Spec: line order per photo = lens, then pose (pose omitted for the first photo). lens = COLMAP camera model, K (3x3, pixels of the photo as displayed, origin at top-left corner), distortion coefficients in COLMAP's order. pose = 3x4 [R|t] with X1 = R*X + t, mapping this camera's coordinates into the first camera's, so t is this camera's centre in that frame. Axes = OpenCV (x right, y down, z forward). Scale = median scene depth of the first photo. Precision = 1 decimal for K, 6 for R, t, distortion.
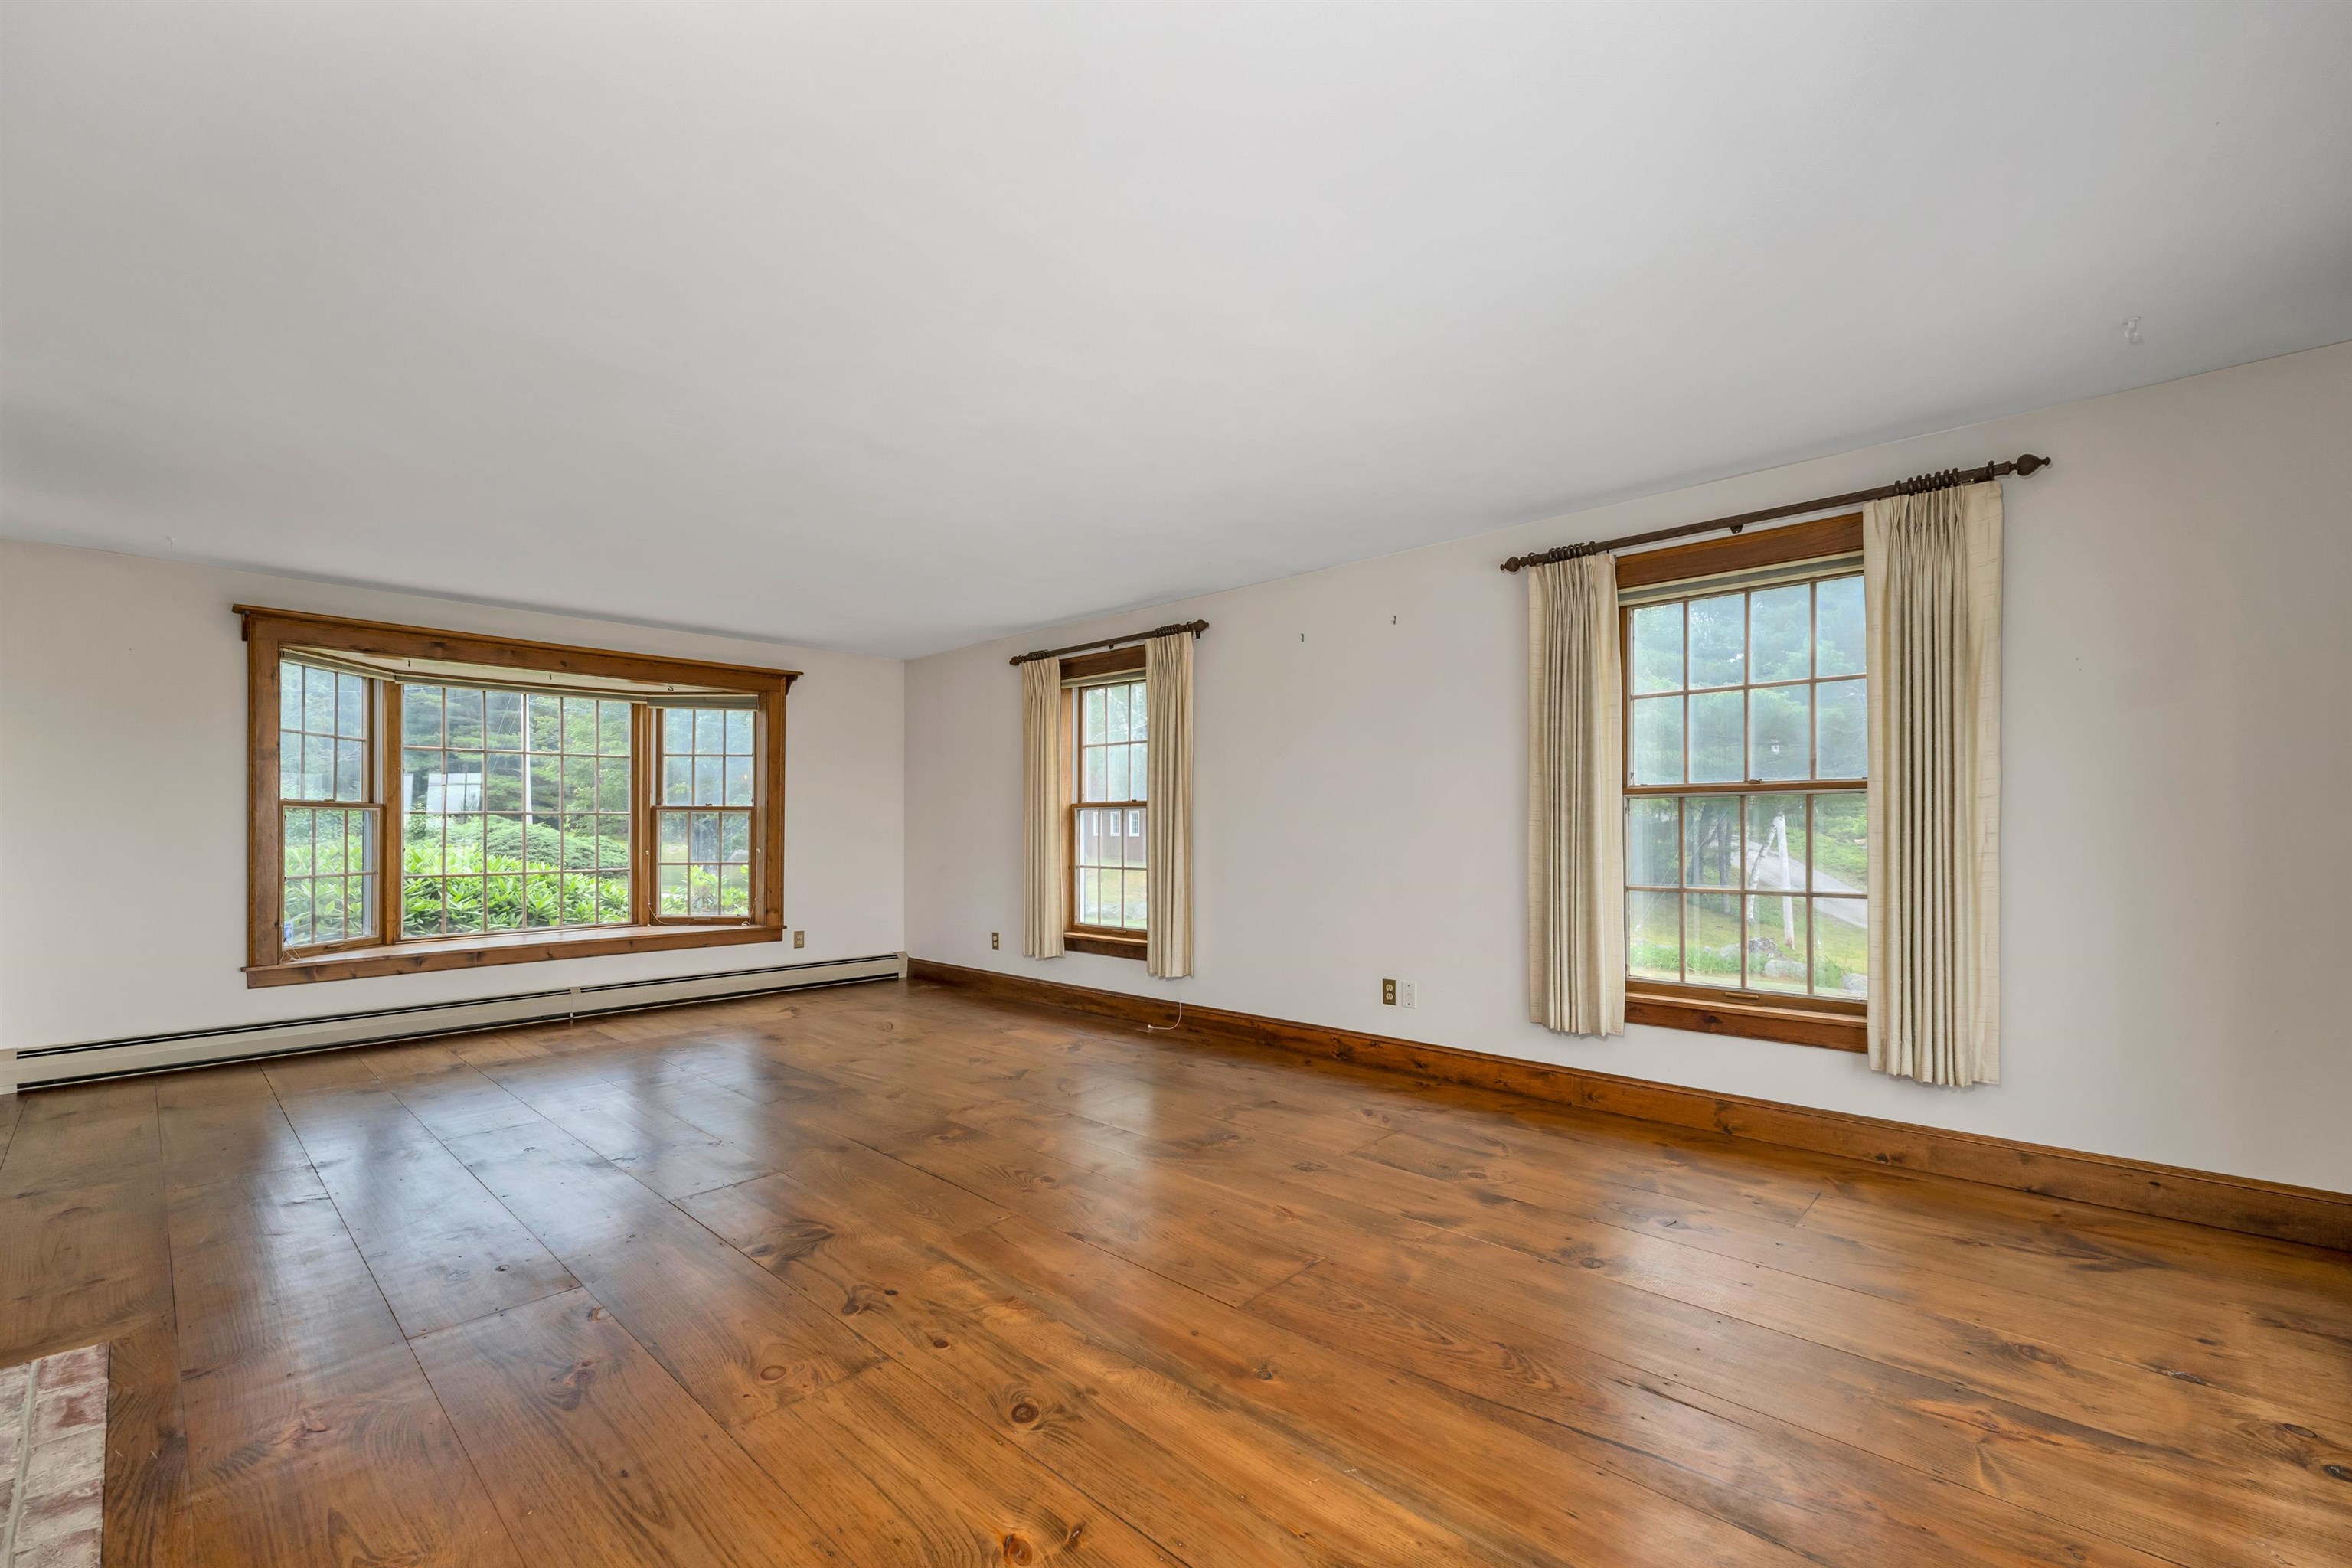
lens RADIAL K [[973.7, 0, 1169.4], [0, 973.7, 808.3], [0, 0, 1]] dist [-0.001106, 0.000048]
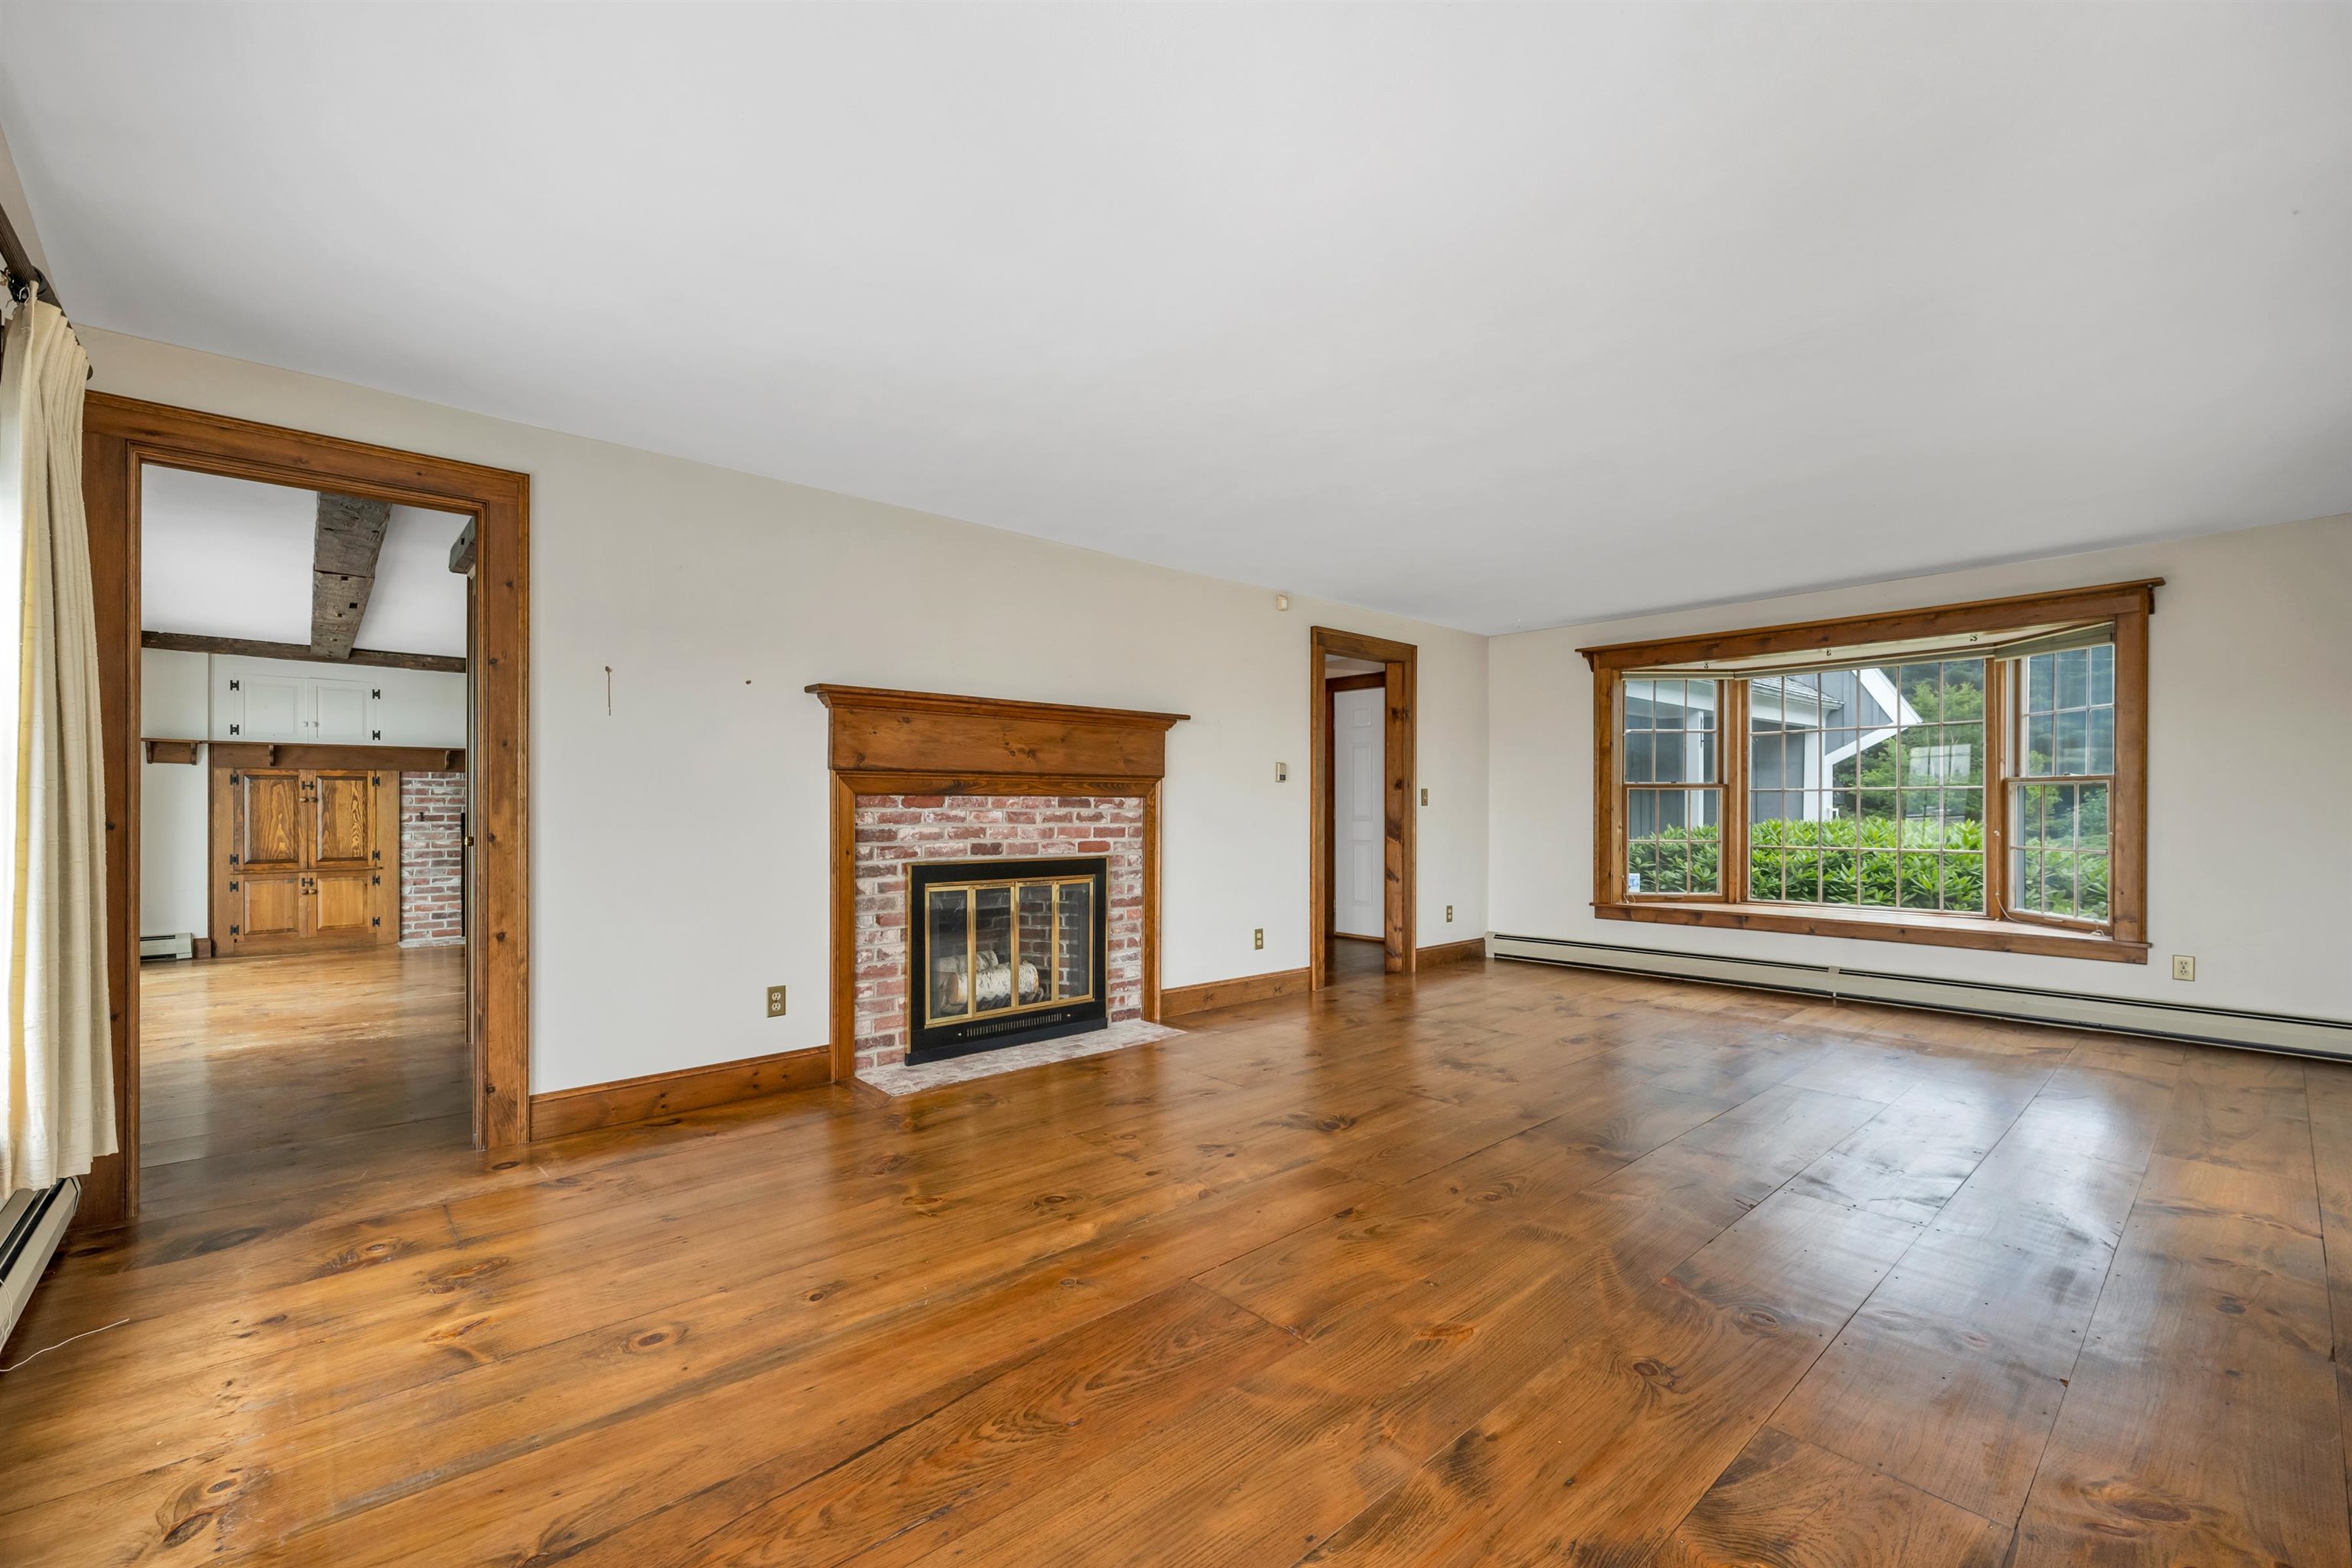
lens RADIAL K [[973.7, 0, 1169.4], [0, 973.7, 808.3], [0, 0, 1]] dist [-0.001106, 0.000048]
pose [[-0.081591, 0.004531, -0.996656, 0.838250], [0.019841, 0.999799, 0.002921, 0.016552], [0.996468, -0.019537, -0.081665, 0.835532]]
